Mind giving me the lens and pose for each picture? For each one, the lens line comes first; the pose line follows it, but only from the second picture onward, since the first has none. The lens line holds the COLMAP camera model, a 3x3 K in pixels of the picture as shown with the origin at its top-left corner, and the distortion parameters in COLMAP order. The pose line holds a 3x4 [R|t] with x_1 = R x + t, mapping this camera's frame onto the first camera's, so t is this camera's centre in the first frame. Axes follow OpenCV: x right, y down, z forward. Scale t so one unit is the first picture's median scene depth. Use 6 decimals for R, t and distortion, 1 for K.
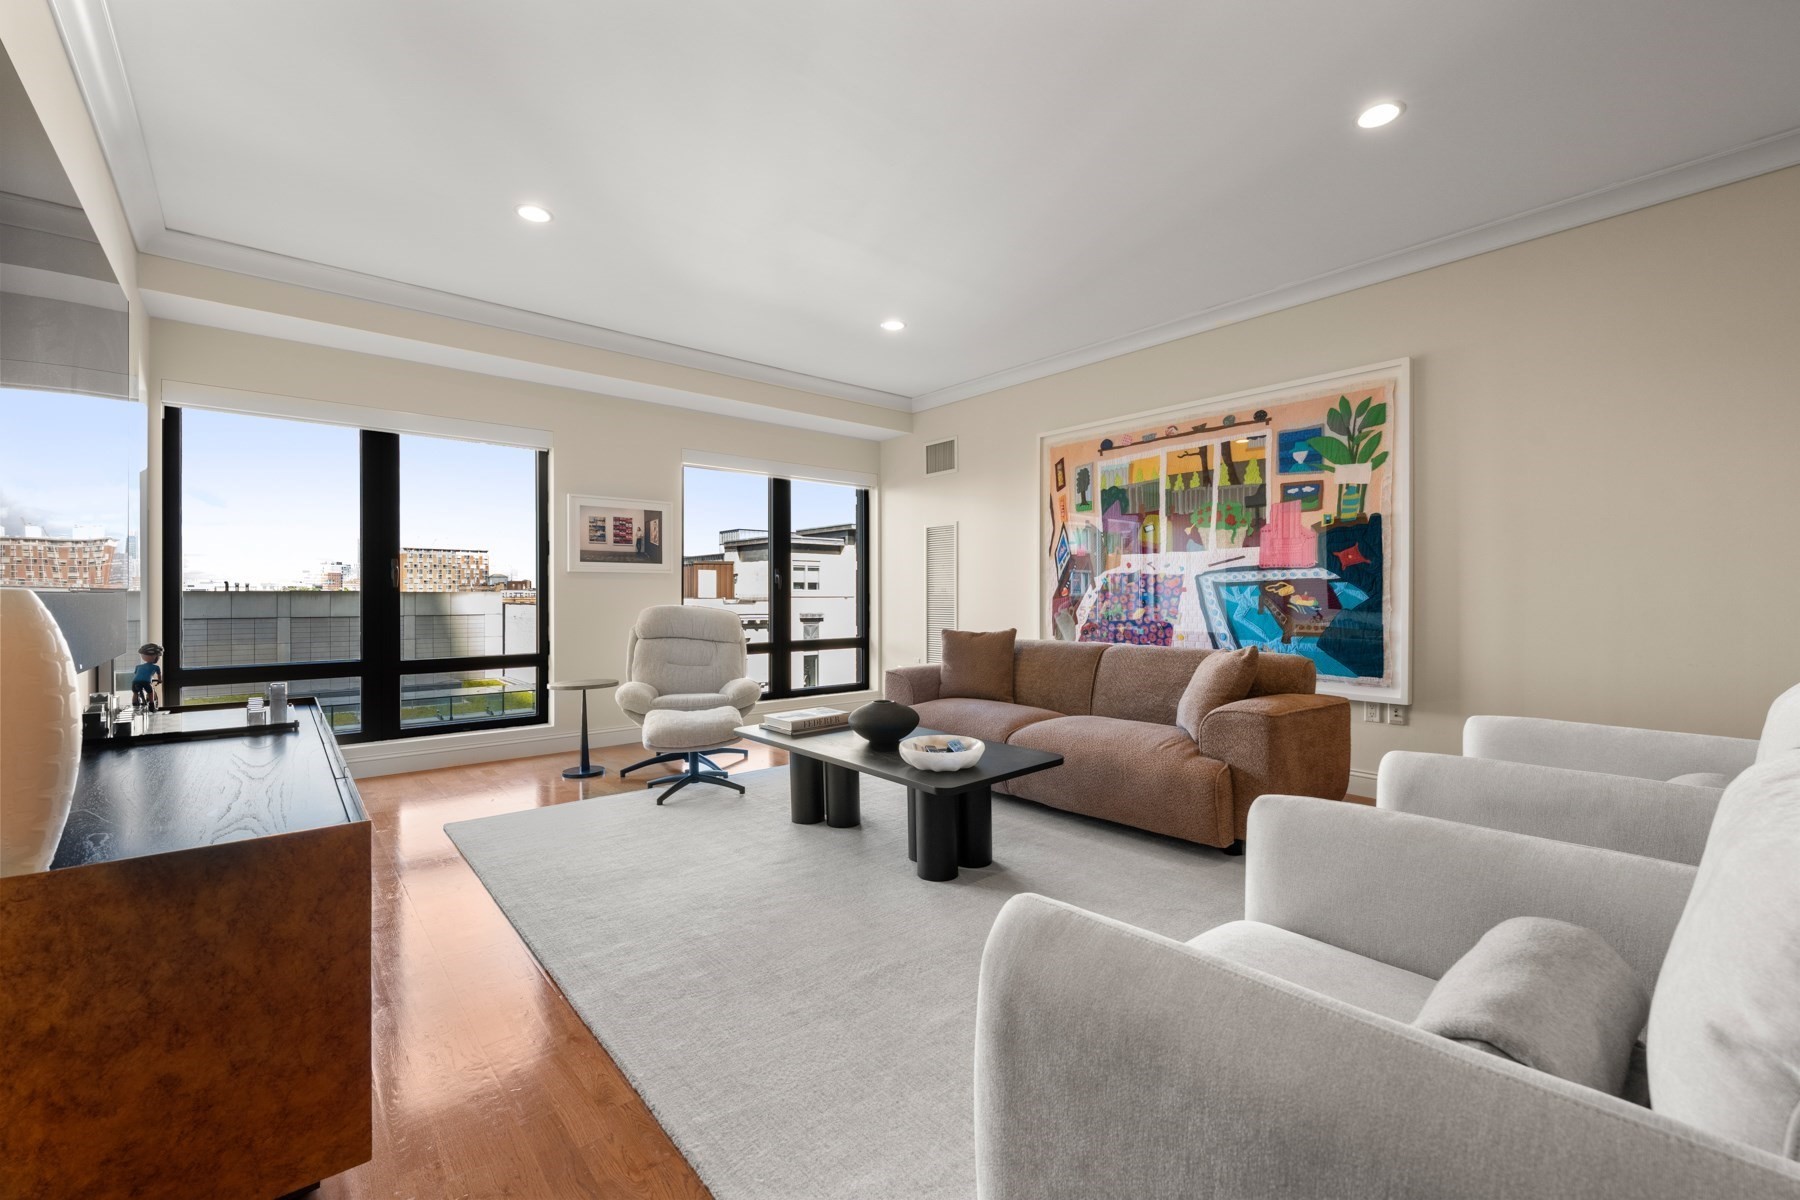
lens RADIAL K [[764.3, 0, 904.2], [0, 764.3, 599.5], [0, 0, 1]] dist [-0.002328, 0.001057]
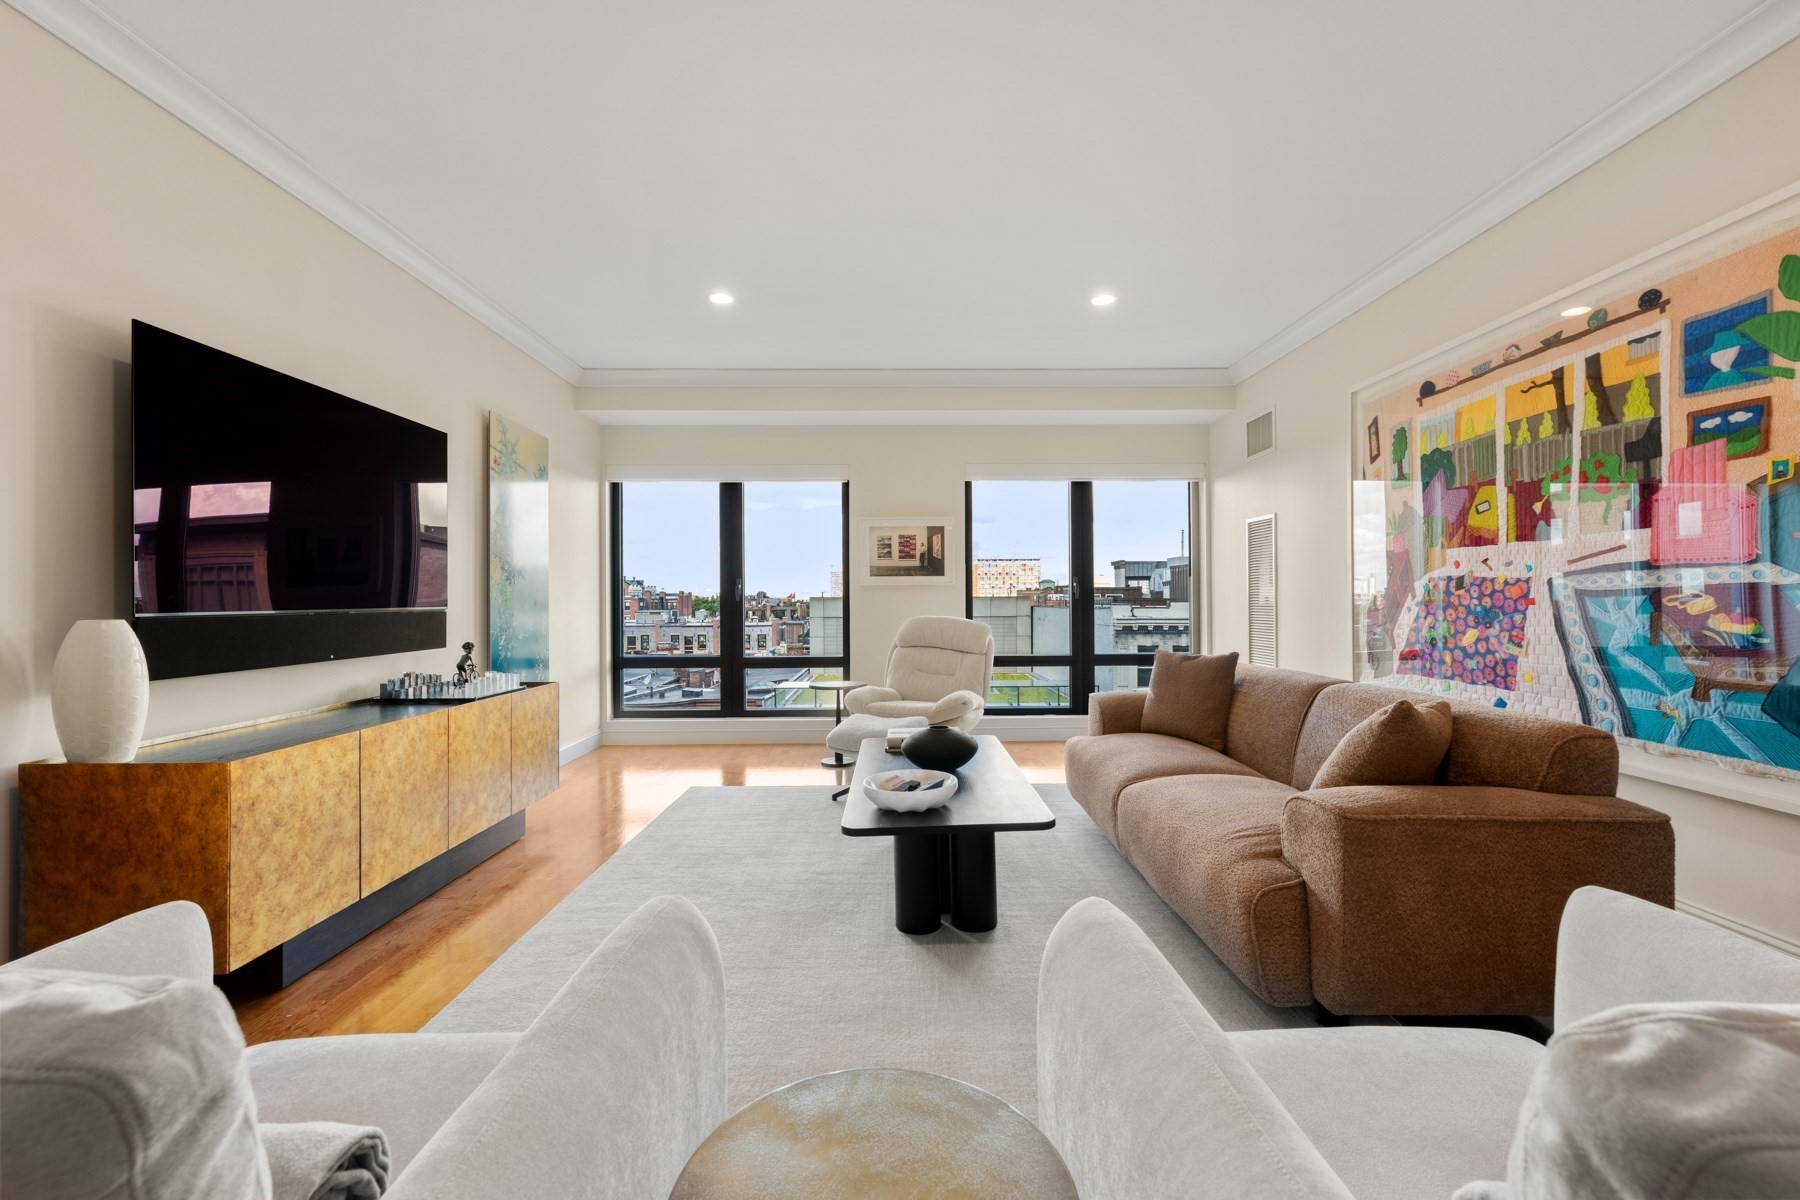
lens RADIAL K [[764.3, 0, 889.8], [0, 764.3, 596.1], [0, 0, 1]] dist [-0.002328, 0.001057]
pose [[0.758567, -0.005725, -0.651570, 0.367637], [0.001327, 0.999973, -0.007242, -0.013298], [0.651594, 0.004629, 0.758554, 0.176890]]
